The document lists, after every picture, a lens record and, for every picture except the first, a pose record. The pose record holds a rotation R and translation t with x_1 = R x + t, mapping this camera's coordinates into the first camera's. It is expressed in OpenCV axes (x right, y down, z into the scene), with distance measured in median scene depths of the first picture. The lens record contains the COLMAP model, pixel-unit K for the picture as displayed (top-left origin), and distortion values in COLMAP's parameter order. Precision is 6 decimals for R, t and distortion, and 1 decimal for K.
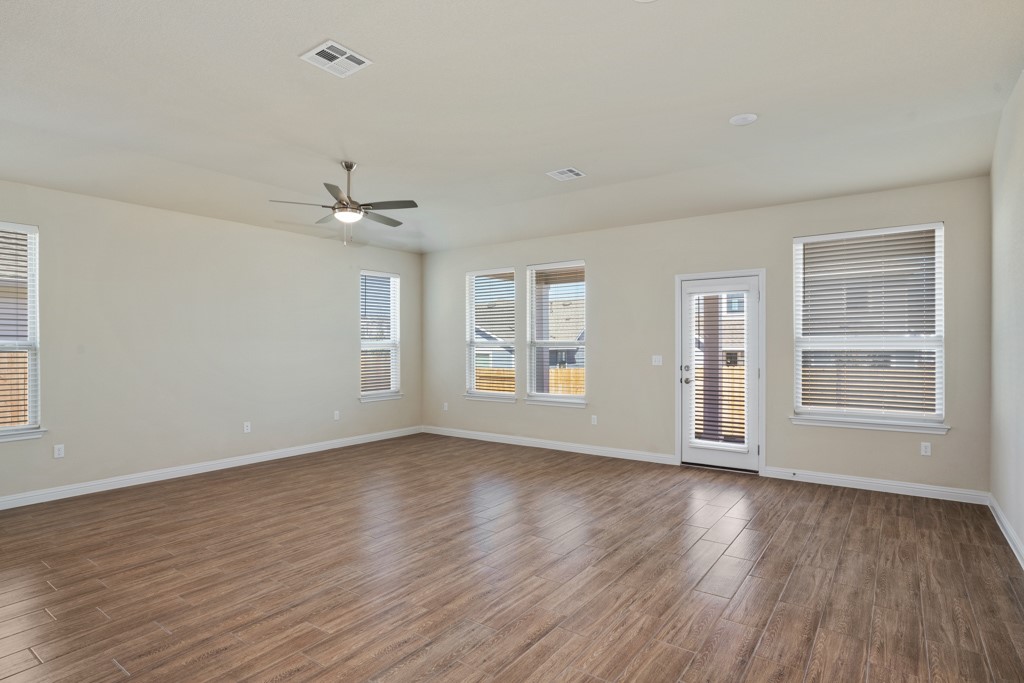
lens RADIAL K [[533.7, 0, 508.5], [0, 533.7, 345.2], [0, 0, 1]] dist [-0.032945, 0.011104]
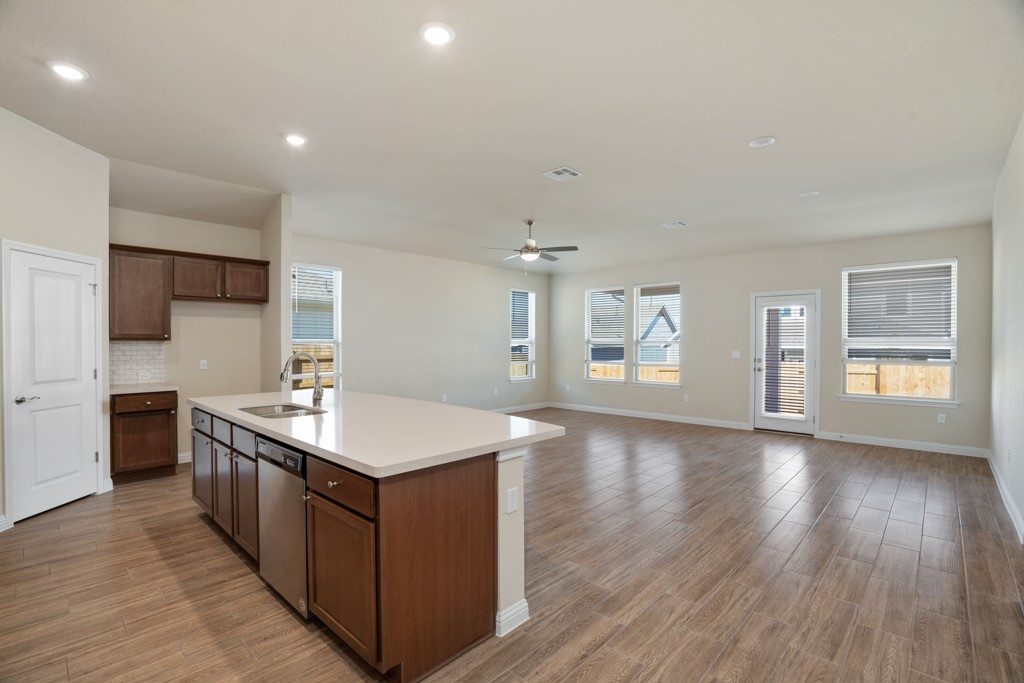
lens RADIAL K [[470.6, 0, 511.2], [0, 470.6, 346.6], [0, 0, 1]] dist [-0.025176, 0.001256]
pose [[0.993820, 0.006941, -0.110783, -0.191294], [-0.006028, 0.999945, 0.008582, 0.001116], [0.110837, -0.007862, 0.993808, -0.314139]]
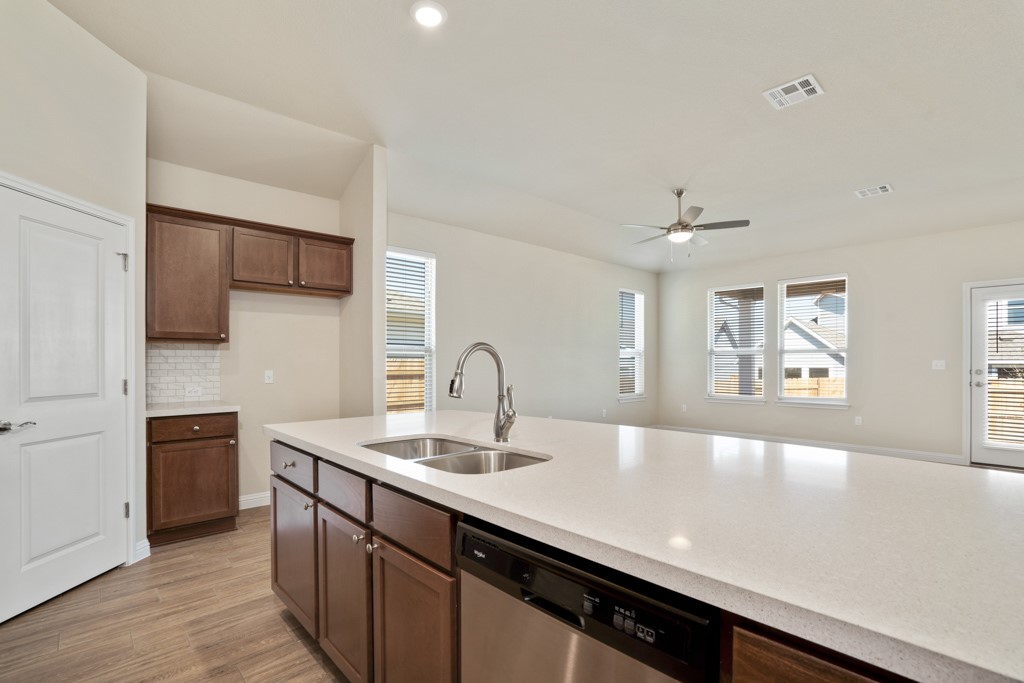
lens RADIAL K [[475.2, 0, 511.7], [0, 475.2, 363.4], [0, 0, 1]] dist [-0.020251, 0.000893]
pose [[0.983953, 0.001995, -0.178417, -0.442177], [-0.001814, 0.999998, 0.001179, 0.029357], [0.178419, -0.000836, 0.983954, -0.069266]]
